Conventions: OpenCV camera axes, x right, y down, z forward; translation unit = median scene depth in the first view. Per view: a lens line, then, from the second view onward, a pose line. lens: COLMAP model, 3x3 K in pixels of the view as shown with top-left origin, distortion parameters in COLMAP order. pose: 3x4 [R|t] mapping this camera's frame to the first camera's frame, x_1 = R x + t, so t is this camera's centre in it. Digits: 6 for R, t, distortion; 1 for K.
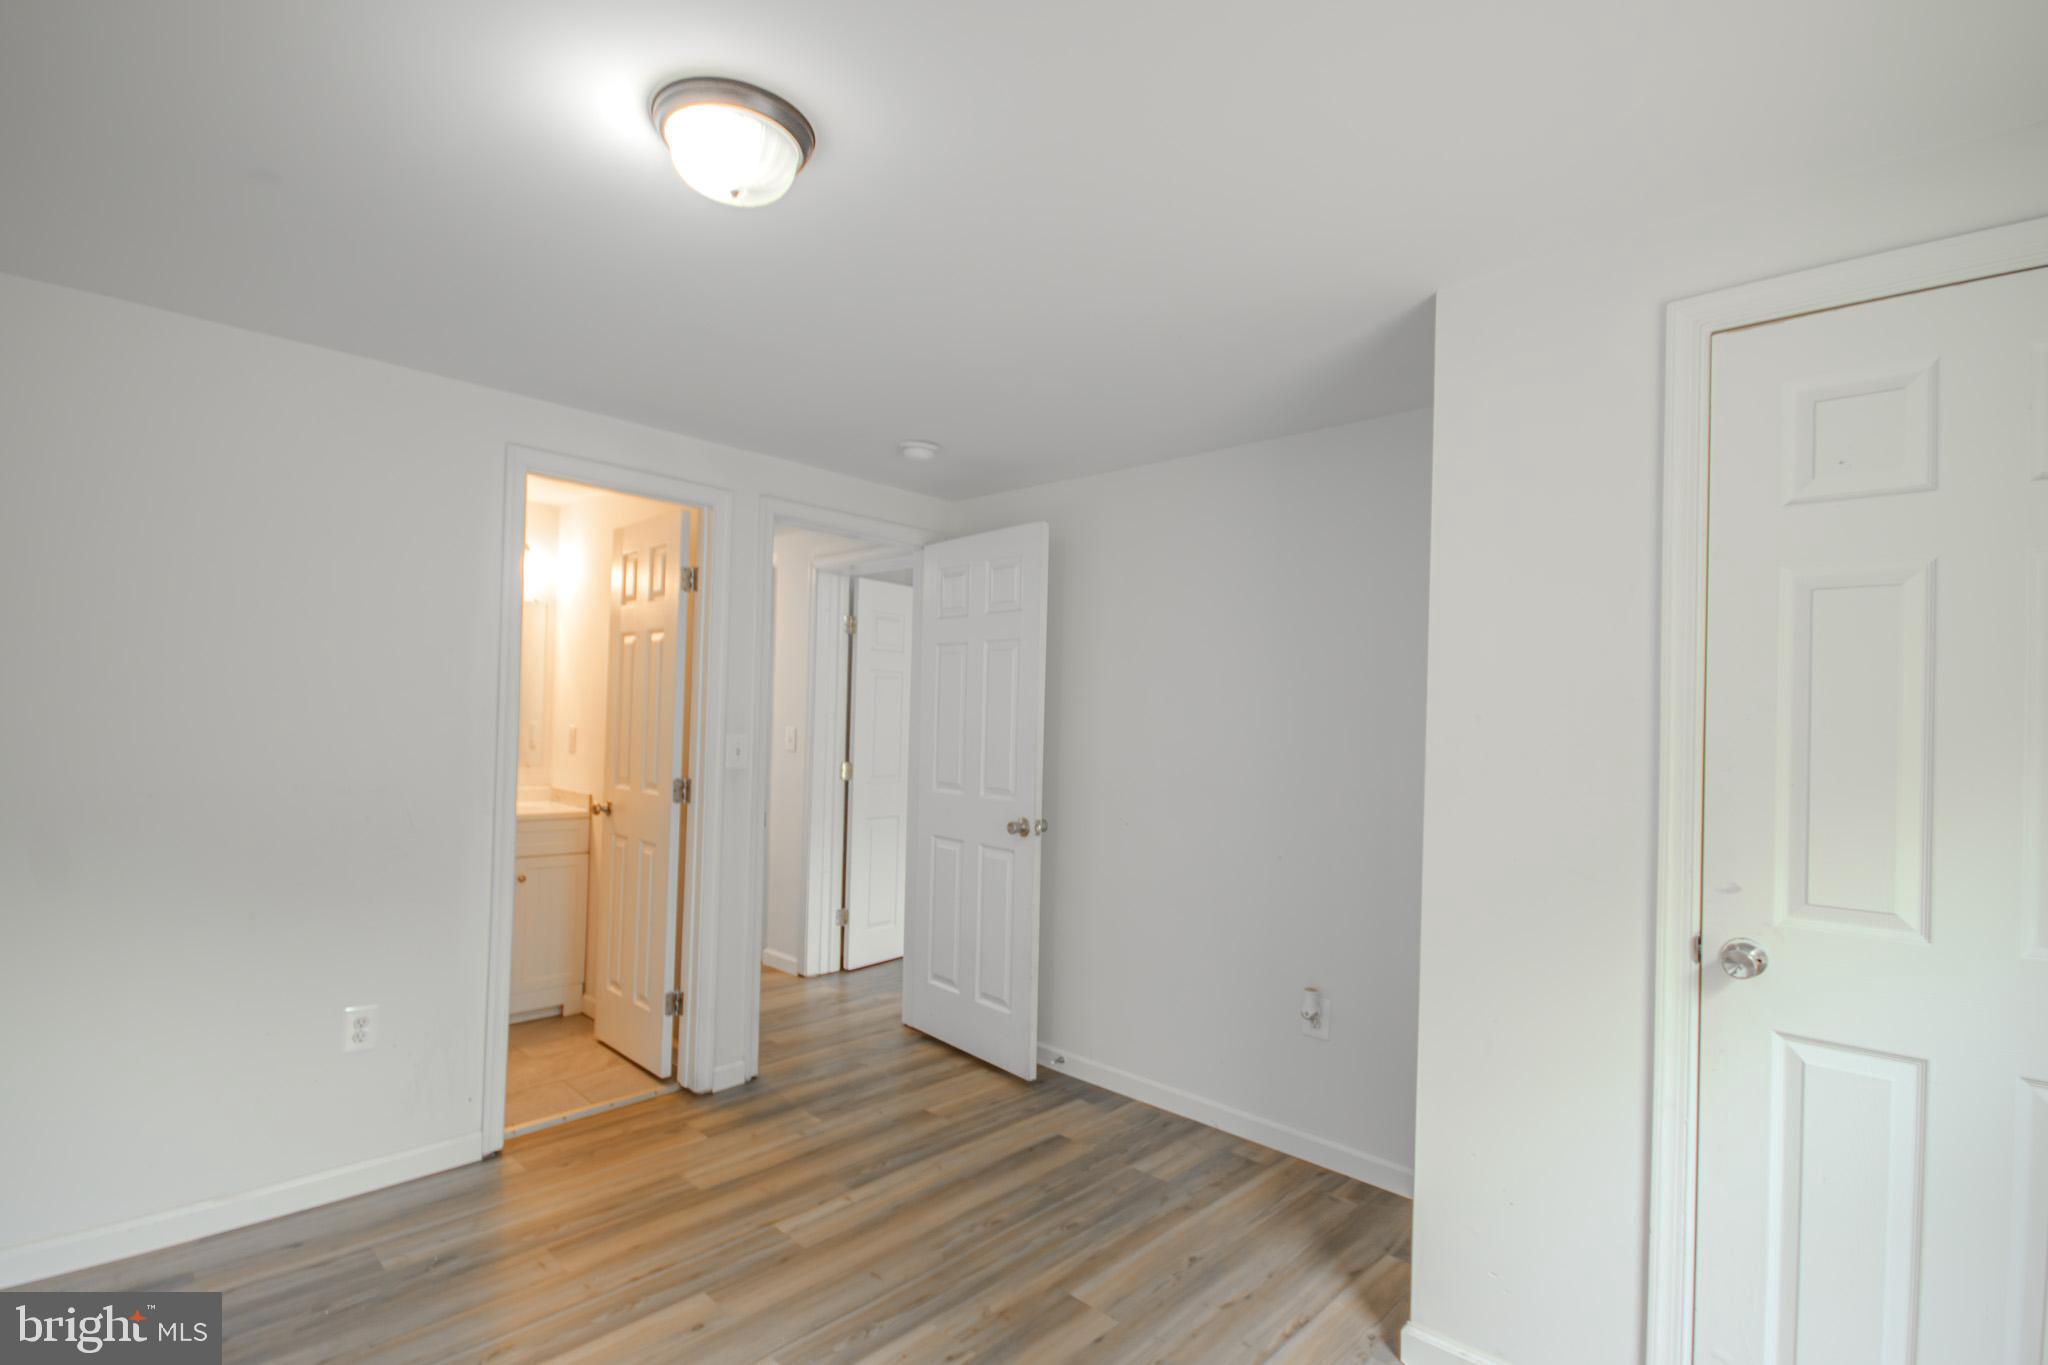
lens RADIAL K [[946.3, 0, 1031.3], [0, 946.3, 711.8], [0, 0, 1]] dist [0.002246, -0.007272]
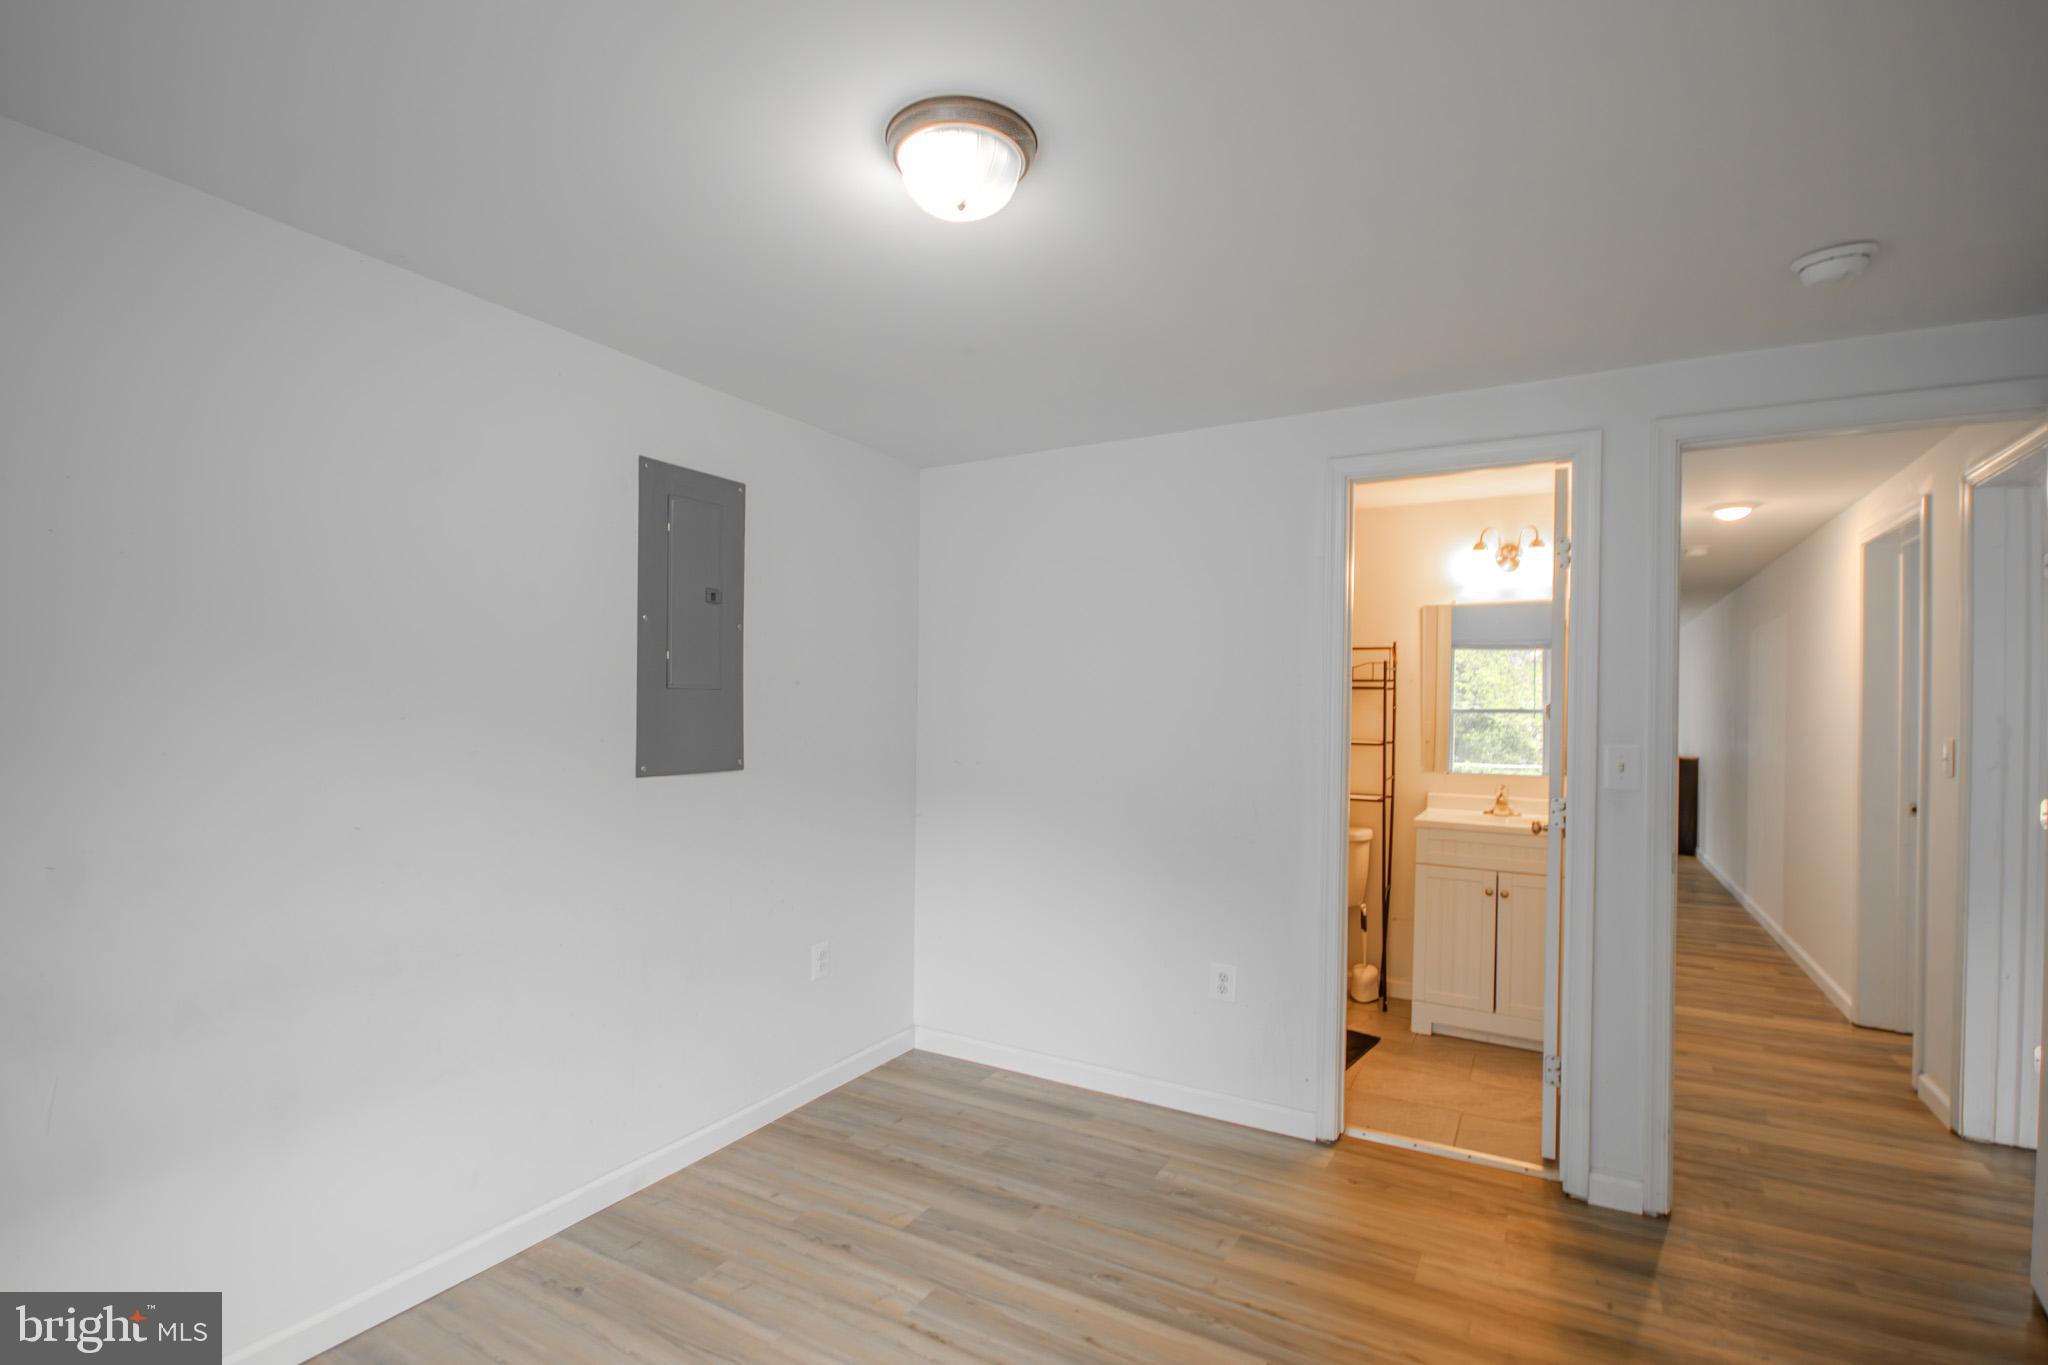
lens RADIAL K [[946.3, 0, 1031.3], [0, 946.3, 711.8], [0, 0, 1]] dist [0.002246, -0.007272]
pose [[0.245623, -0.012548, -0.969284, 0.401805], [0.005841, 0.999917, -0.011464, 0.004909], [0.969348, -0.002846, 0.245676, 0.473623]]
